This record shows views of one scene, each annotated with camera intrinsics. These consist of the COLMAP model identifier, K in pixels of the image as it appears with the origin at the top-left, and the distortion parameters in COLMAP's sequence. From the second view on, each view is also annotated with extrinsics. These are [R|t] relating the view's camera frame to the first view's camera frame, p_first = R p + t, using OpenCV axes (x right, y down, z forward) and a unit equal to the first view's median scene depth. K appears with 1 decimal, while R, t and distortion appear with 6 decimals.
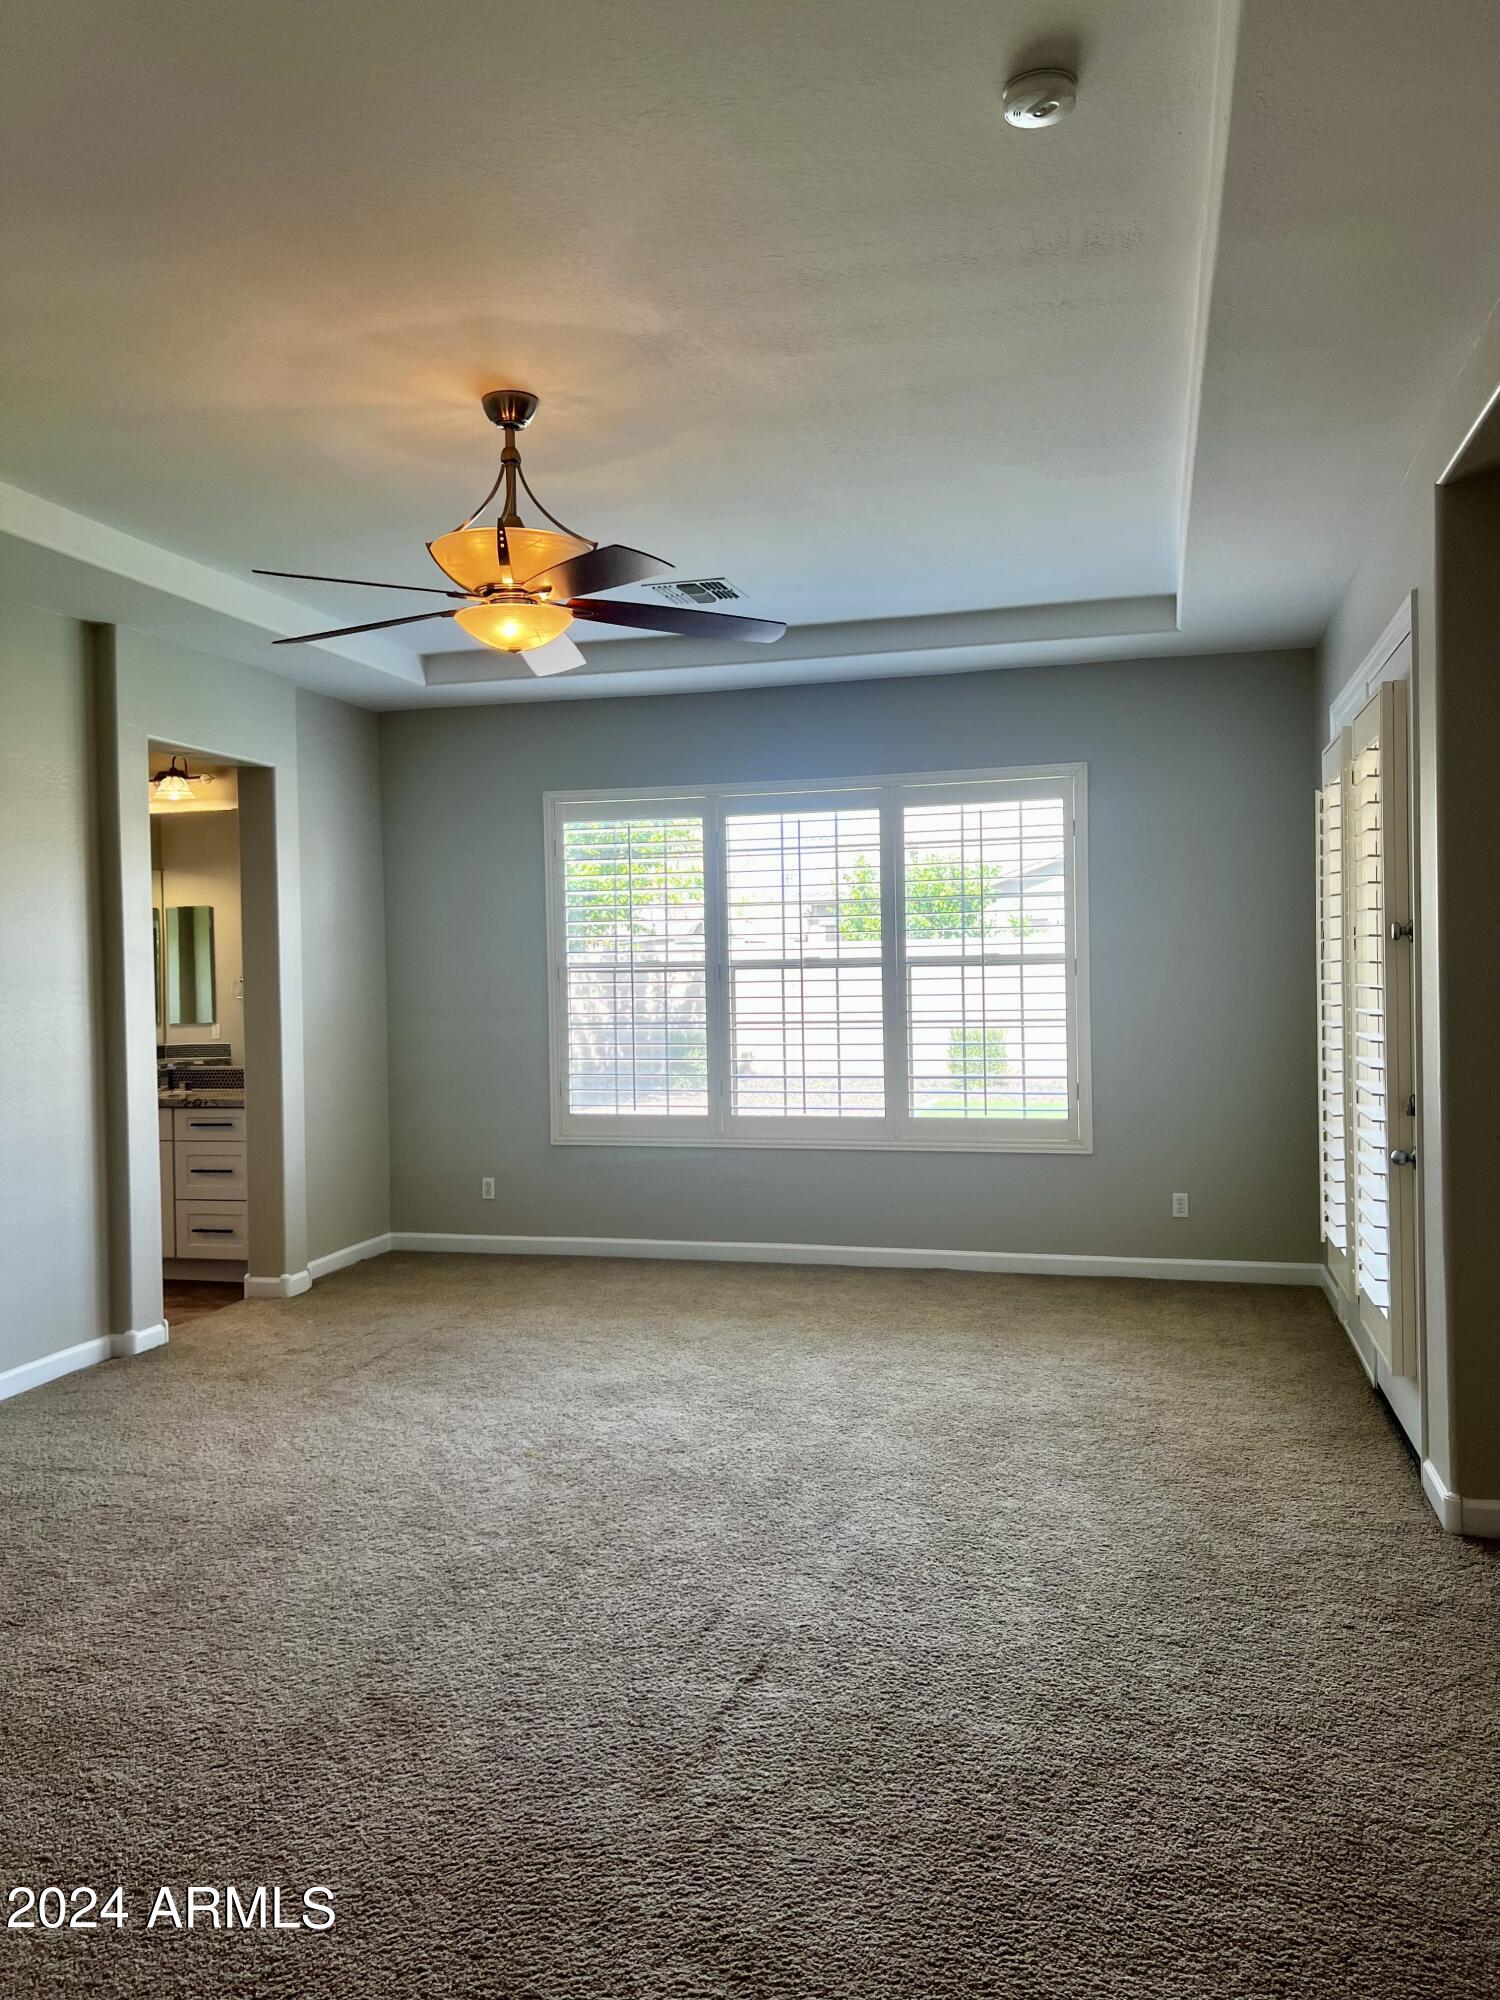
lens RADIAL K [[1501.1, 0, 736.3], [0, 1501.1, 1004.4], [0, 0, 1]] dist [0.062520, -0.071253]
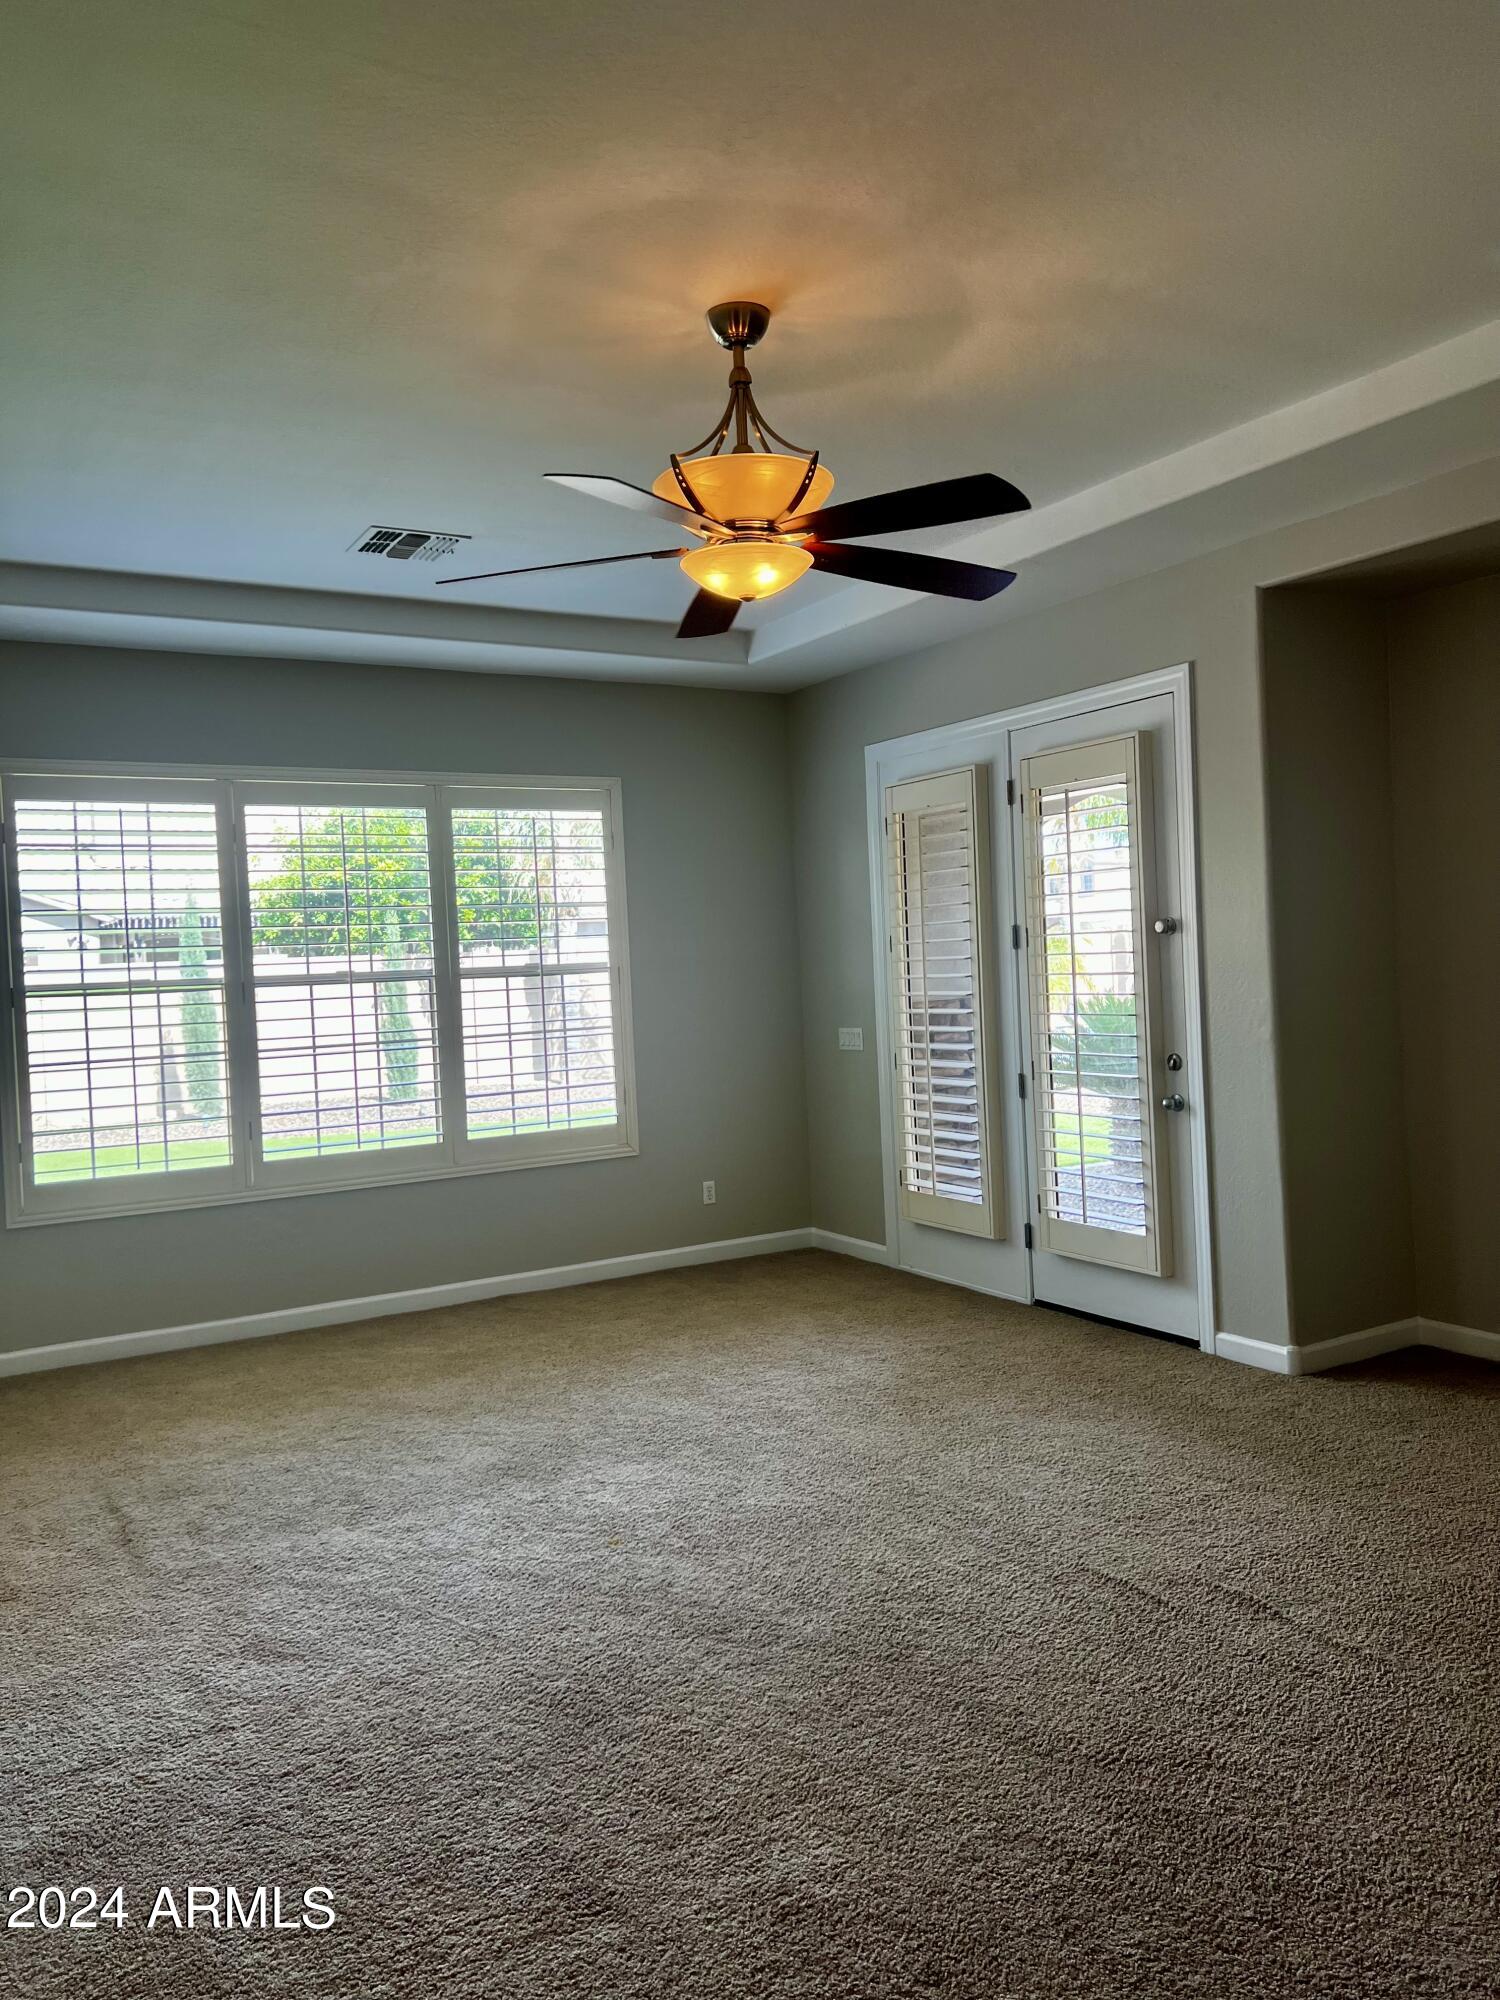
lens RADIAL K [[1501.1, 0, 745.1], [0, 1501.1, 991.8], [0, 0, 1]] dist [0.062520, -0.071253]
pose [[0.698337, -0.024630, 0.715346, -0.445779], [0.048138, 0.998761, -0.012604, 0.003502], [-0.714149, 0.043237, 0.698657, 0.224839]]
